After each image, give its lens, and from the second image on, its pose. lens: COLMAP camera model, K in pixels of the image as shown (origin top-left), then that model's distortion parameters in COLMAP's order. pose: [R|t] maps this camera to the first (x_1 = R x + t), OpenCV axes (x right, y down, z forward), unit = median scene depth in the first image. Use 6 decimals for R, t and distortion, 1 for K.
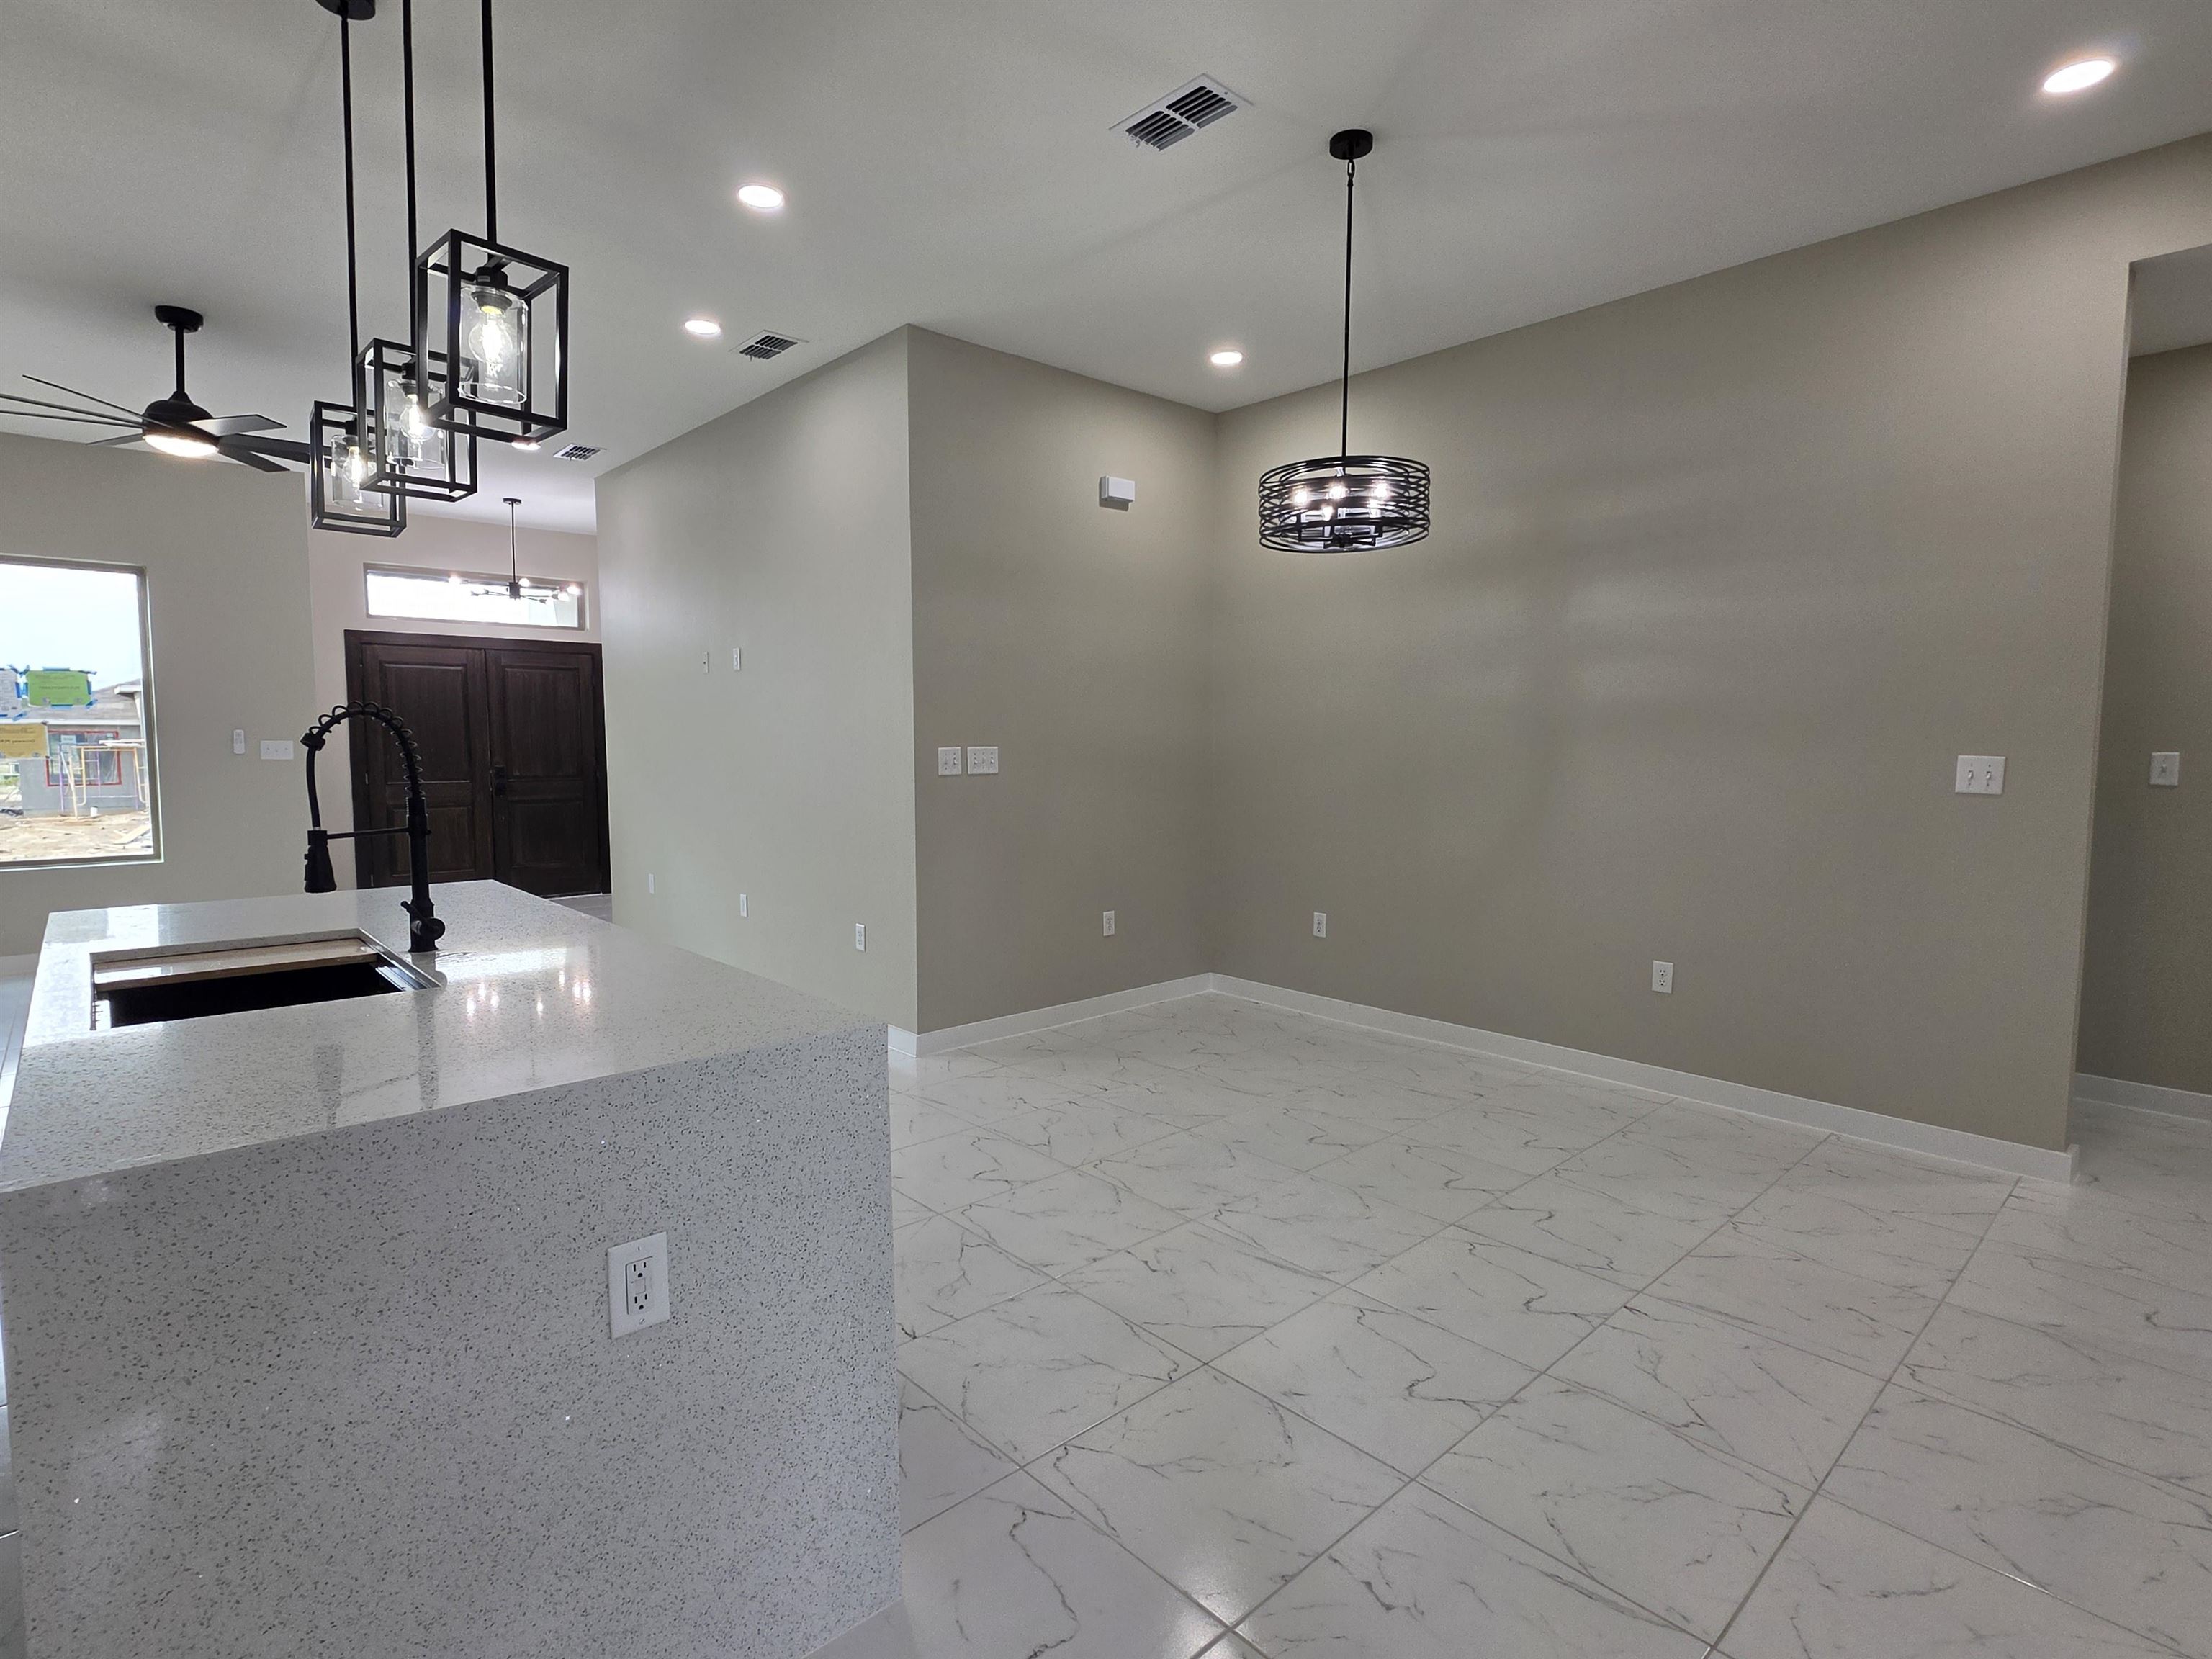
lens RADIAL K [[1105.8, 0, 1108.8], [0, 1105.8, 829.0], [0, 0, 1]] dist [-0.000931, -0.001186]
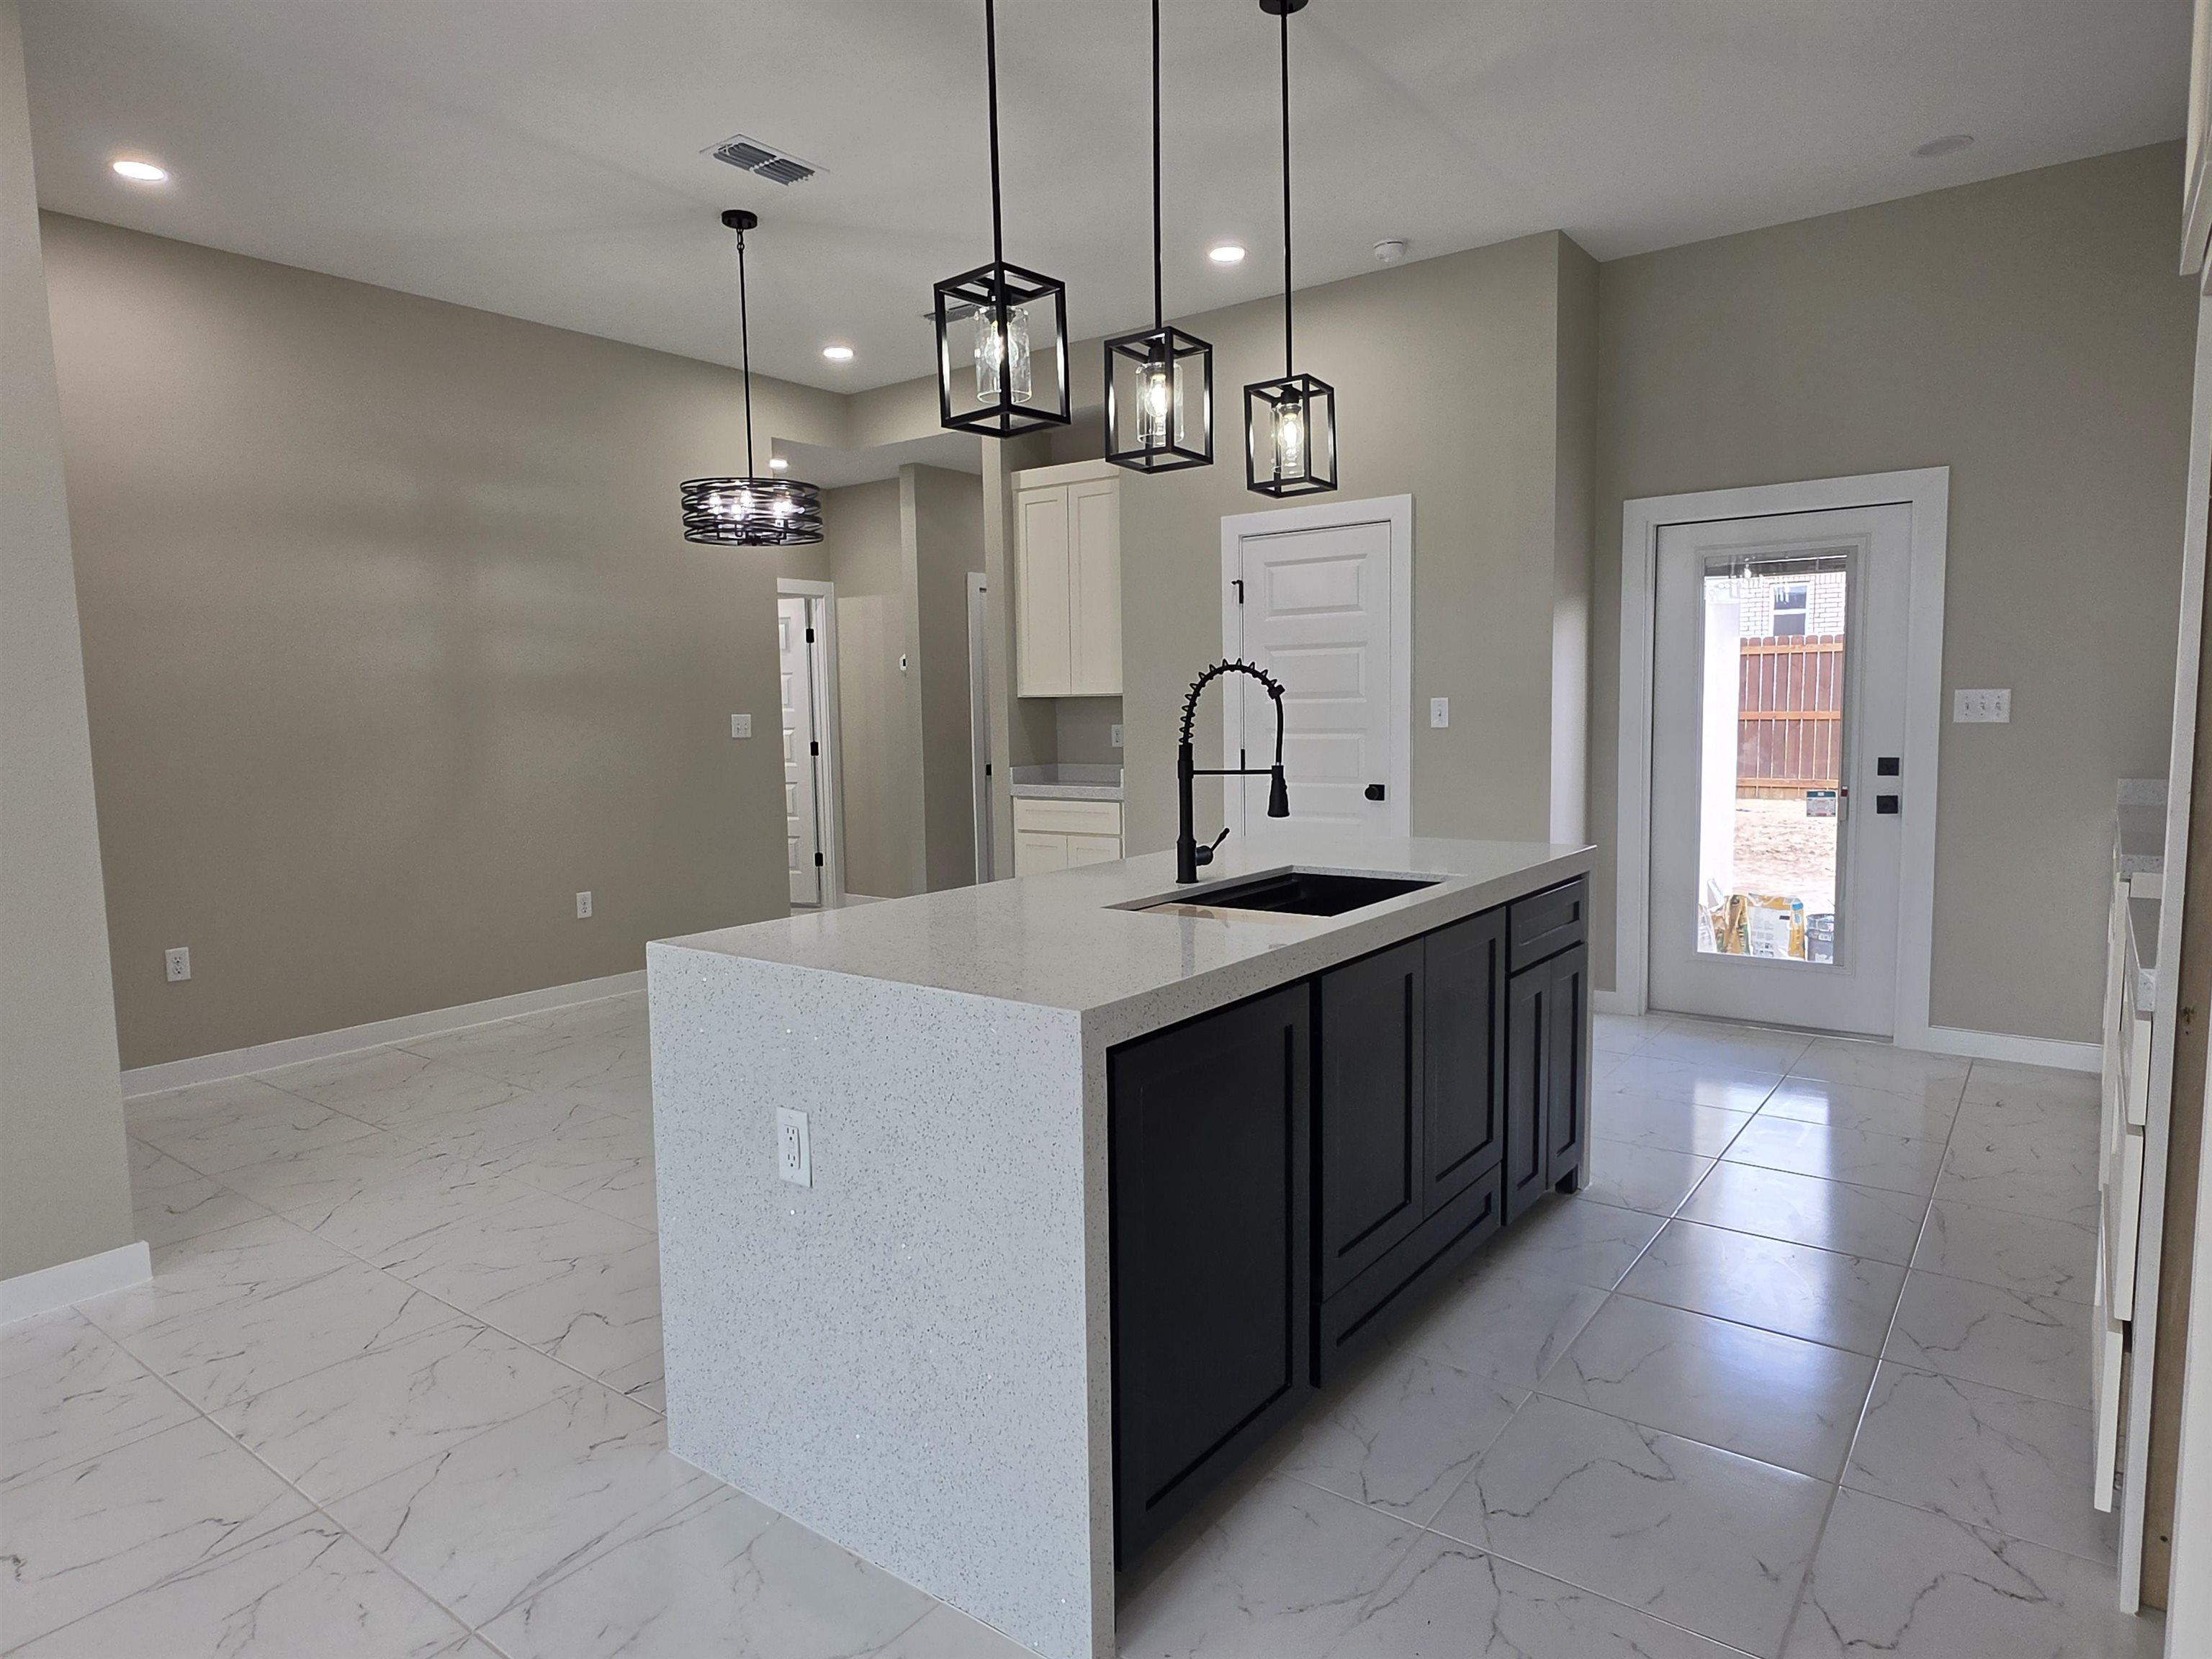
lens RADIAL K [[1313.5, 0, 1114.3], [0, 1313.5, 822.9], [0, 0, 1]] dist [0.019416, -0.001110]
pose [[-0.176882, -0.087599, 0.980326, -0.999870], [0.095777, 0.989772, 0.105724, -0.051612], [-0.979561, 0.112593, -0.166683, 0.674284]]
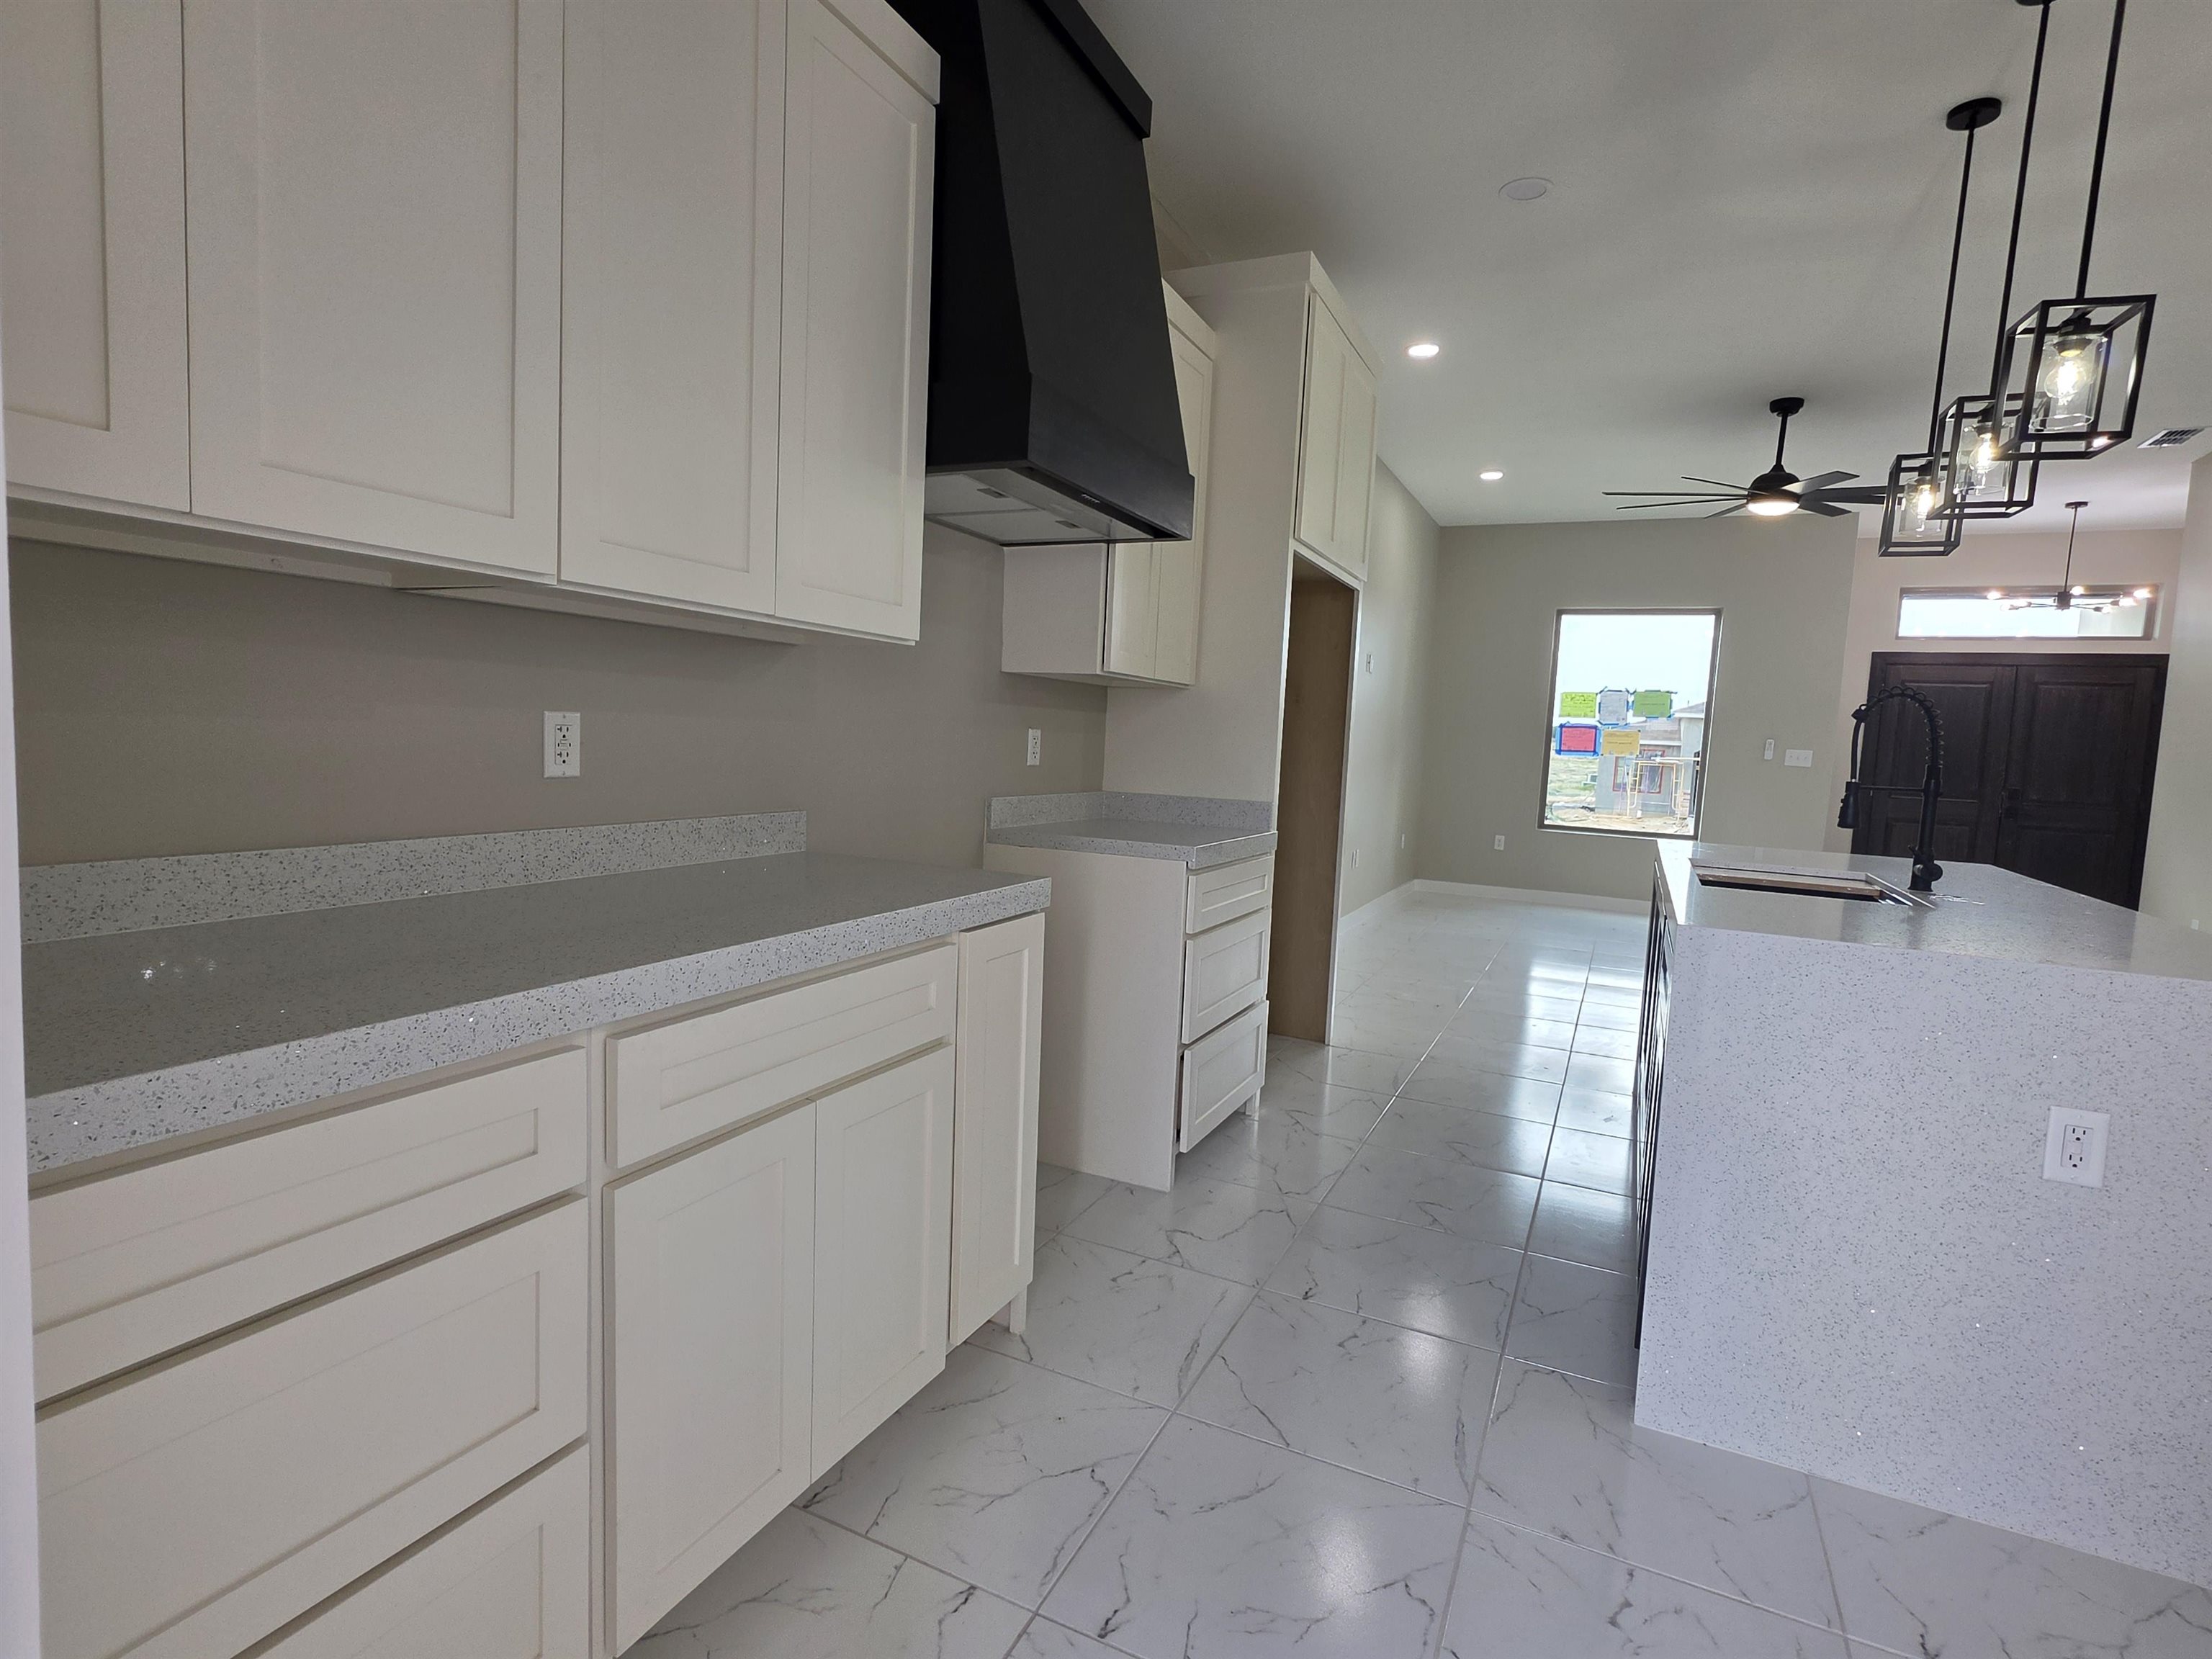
lens RADIAL K [[1105.8, 0, 1099.5], [0, 1105.8, 828.1], [0, 0, 1]] dist [-0.000931, -0.001186]
pose [[0.364793, 0.095315, -0.926197, 0.091213], [-0.121865, 0.991077, 0.053994, 0.045186], [0.923079, 0.093174, 0.373153, -0.157666]]
